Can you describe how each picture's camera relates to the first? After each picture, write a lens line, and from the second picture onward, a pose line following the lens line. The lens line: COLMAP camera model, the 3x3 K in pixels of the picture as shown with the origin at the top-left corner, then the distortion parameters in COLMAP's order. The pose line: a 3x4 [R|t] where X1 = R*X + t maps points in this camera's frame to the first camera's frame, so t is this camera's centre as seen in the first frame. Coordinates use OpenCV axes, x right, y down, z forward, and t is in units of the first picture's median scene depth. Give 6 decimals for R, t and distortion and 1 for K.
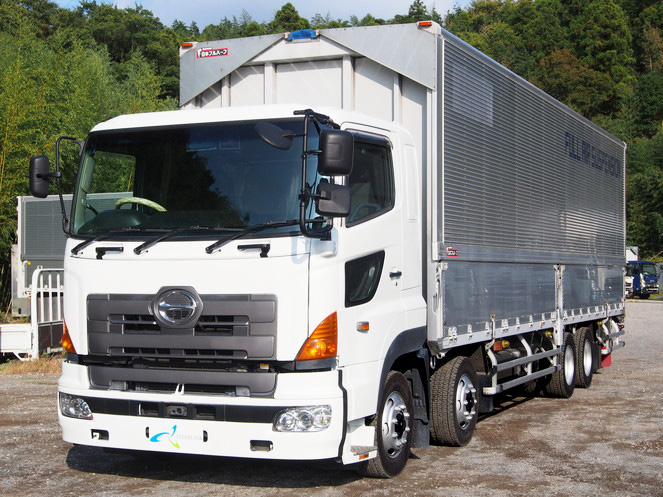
lens RADIAL K [[1167.3, 0, 331.5], [0, 1167.3, 248.5], [0, 0, 1]] dist [0.000952, 0.106410]
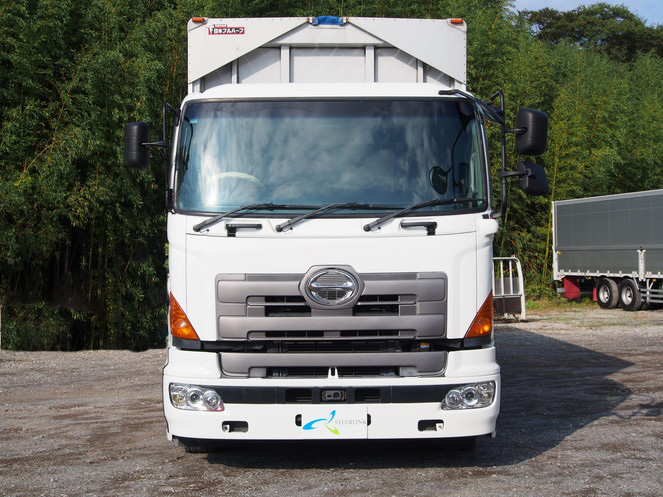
lens RADIAL K [[980.0, 0, 331.5], [0, 980.0, 248.5], [0, 0, 1]] dist [0.015751, 0.045250]
pose [[0.906657, 0.001940, 0.421864, -0.471547], [-0.004270, 0.999980, 0.004578, 0.014769], [-0.421847, -0.005952, 0.906648, 0.271226]]
